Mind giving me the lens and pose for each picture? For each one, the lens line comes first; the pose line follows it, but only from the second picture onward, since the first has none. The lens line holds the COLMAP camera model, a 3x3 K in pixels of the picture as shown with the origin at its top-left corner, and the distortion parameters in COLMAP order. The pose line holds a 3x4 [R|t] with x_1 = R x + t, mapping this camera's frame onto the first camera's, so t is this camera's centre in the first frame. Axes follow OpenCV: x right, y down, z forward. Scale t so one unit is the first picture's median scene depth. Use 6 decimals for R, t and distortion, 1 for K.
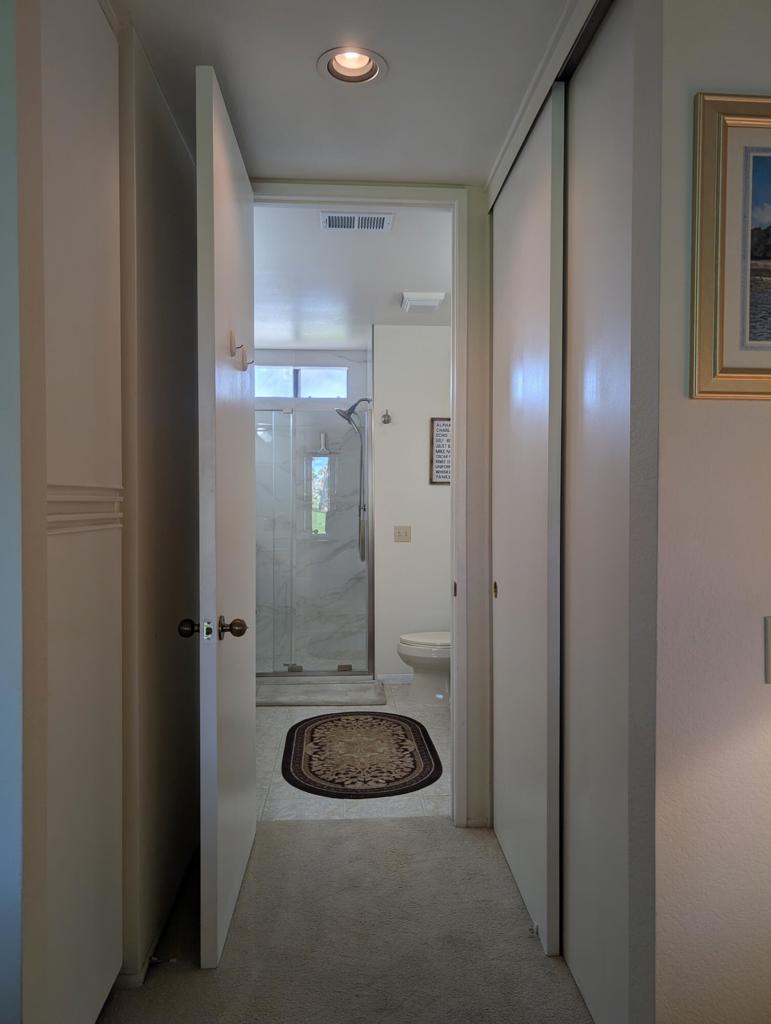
lens RADIAL K [[746.3, 0, 382.9], [0, 746.3, 509.2], [0, 0, 1]] dist [0.044438, -0.044126]
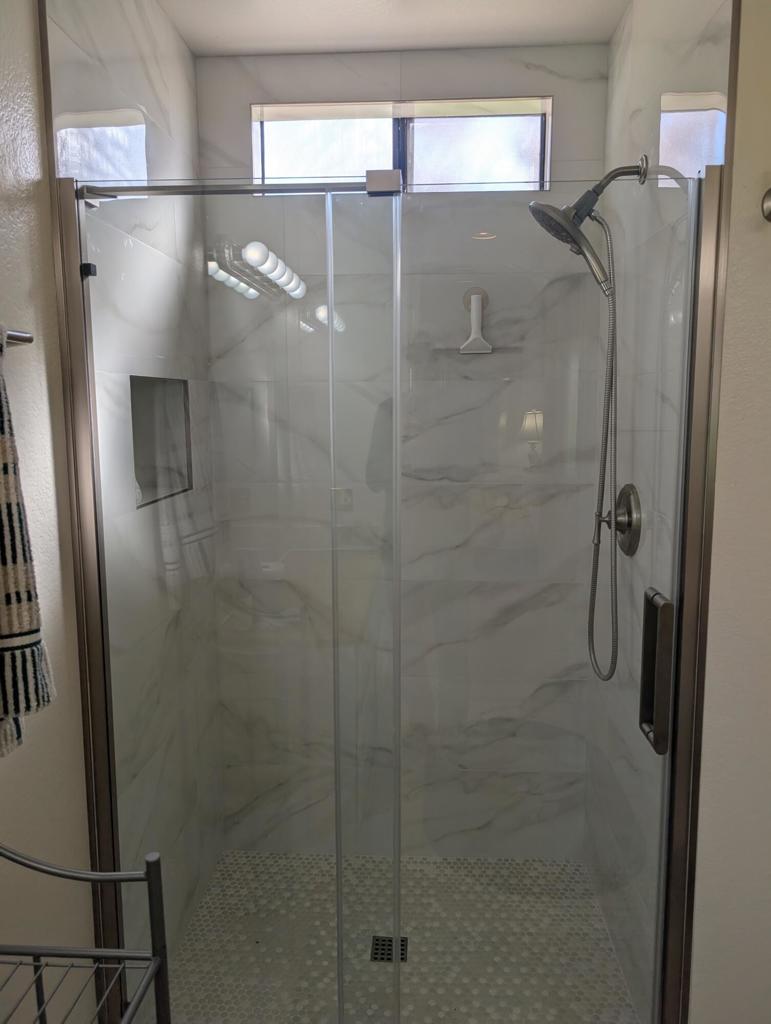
lens RADIAL K [[746.3, 0, 384.6], [0, 746.3, 507.3], [0, 0, 1]] dist [0.044438, -0.044126]
pose [[0.993045, 0.015320, -0.116737, -0.080344], [0.000420, 0.991032, 0.133626, -0.048188], [0.117738, -0.132745, 0.984132, 0.626424]]
